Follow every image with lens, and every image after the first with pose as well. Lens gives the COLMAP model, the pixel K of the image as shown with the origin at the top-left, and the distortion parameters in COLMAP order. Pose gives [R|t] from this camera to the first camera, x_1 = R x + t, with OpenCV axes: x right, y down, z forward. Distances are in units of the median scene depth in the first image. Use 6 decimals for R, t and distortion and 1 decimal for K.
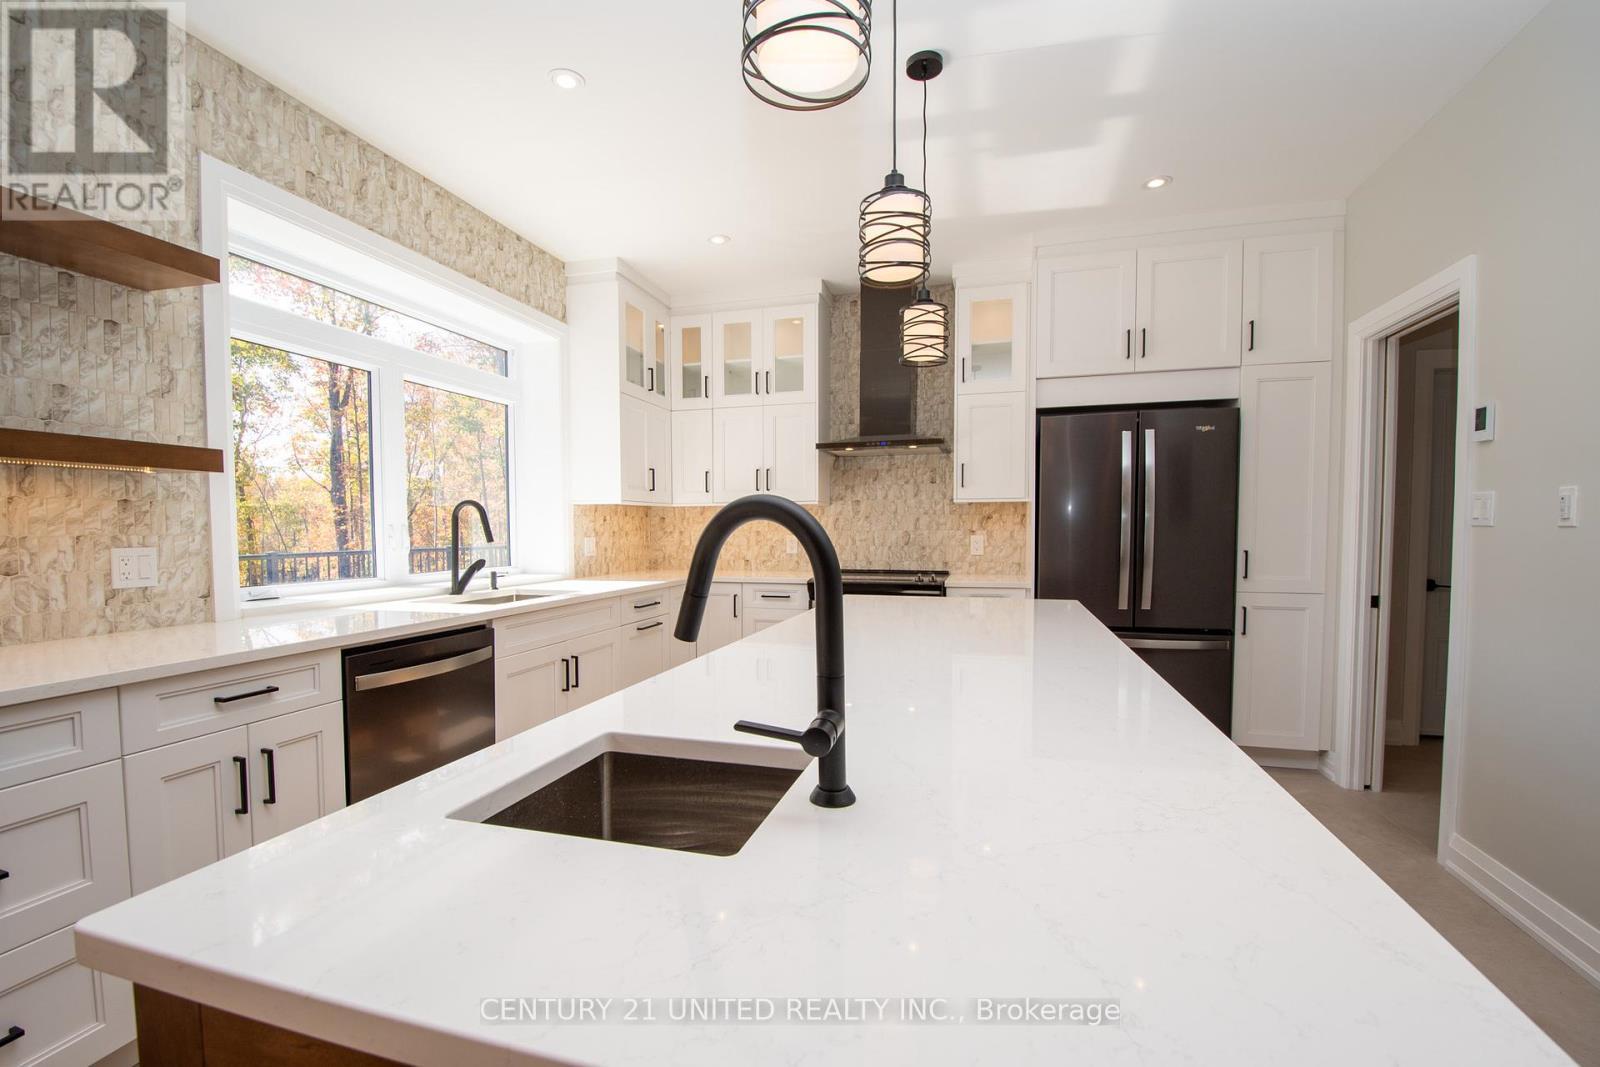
lens RADIAL K [[699.9, 0, 793.8], [0, 699.9, 559.7], [0, 0, 1]] dist [0.013058, -0.023249]
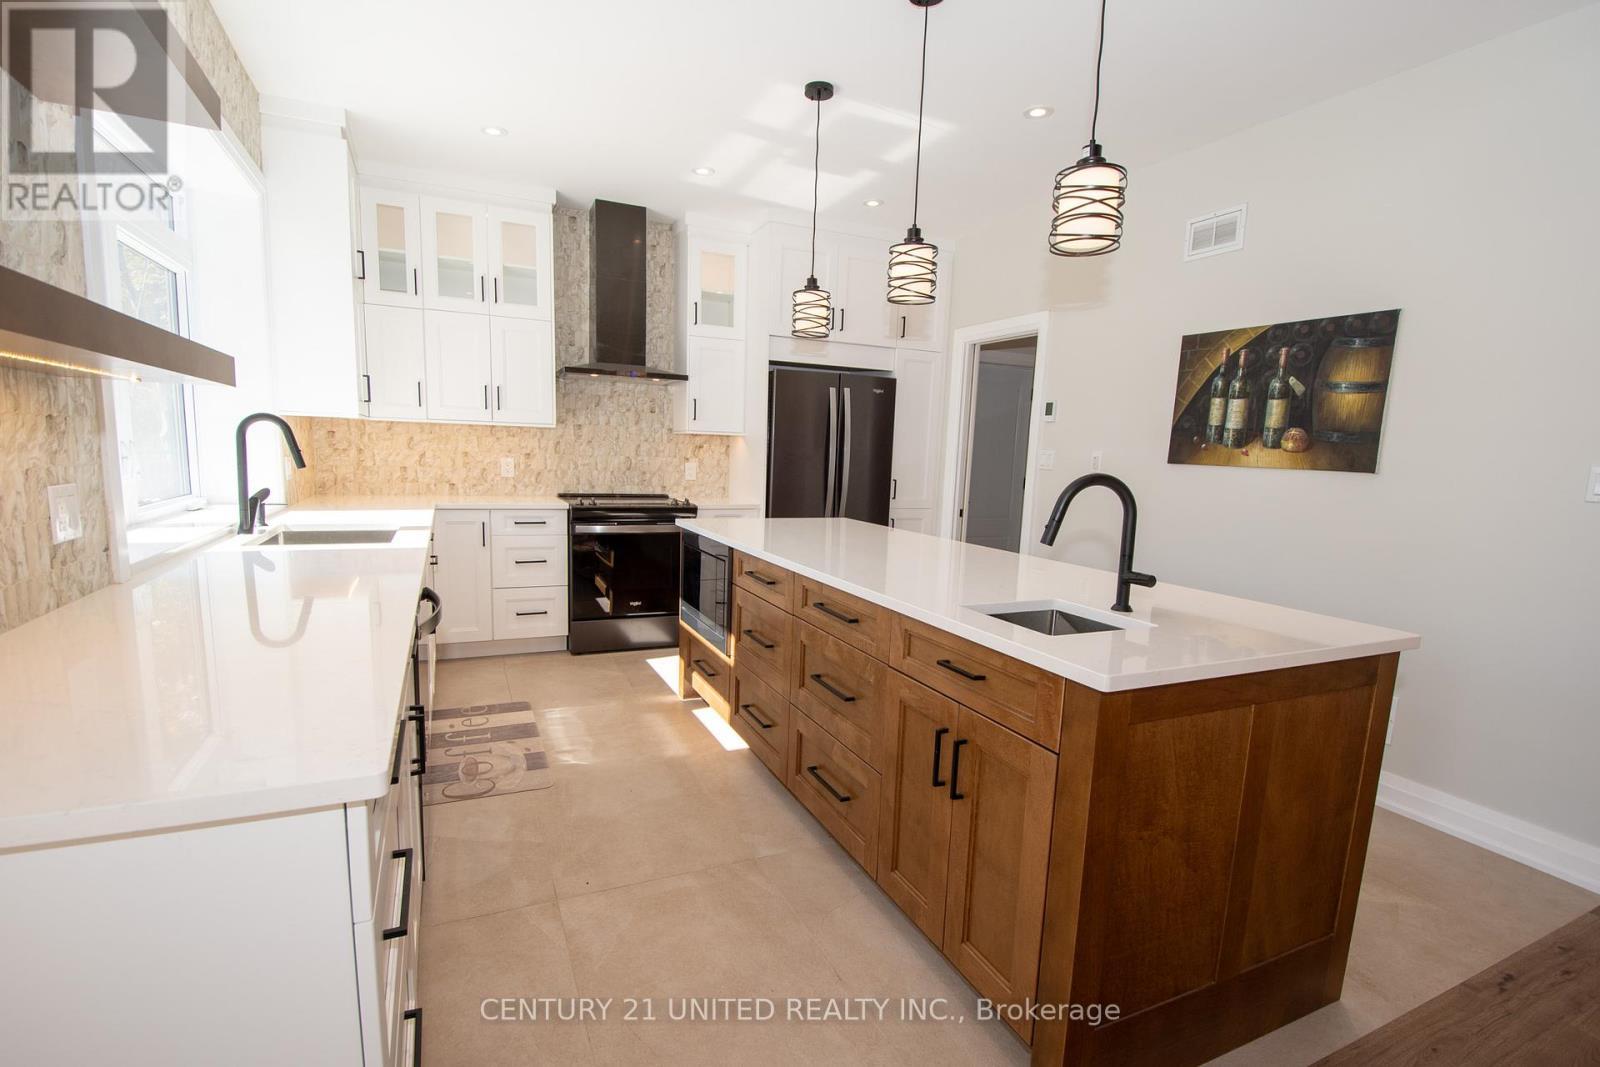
lens RADIAL K [[735.6, 0, 791.1], [0, 735.6, 559.8], [0, 0, 1]] dist [0.017011, -0.027726]
pose [[0.759940, -0.066640, 0.646568, -0.498089], [-0.008279, 0.993657, 0.112144, -0.017025], [-0.649941, -0.090576, 0.754568, -0.019324]]
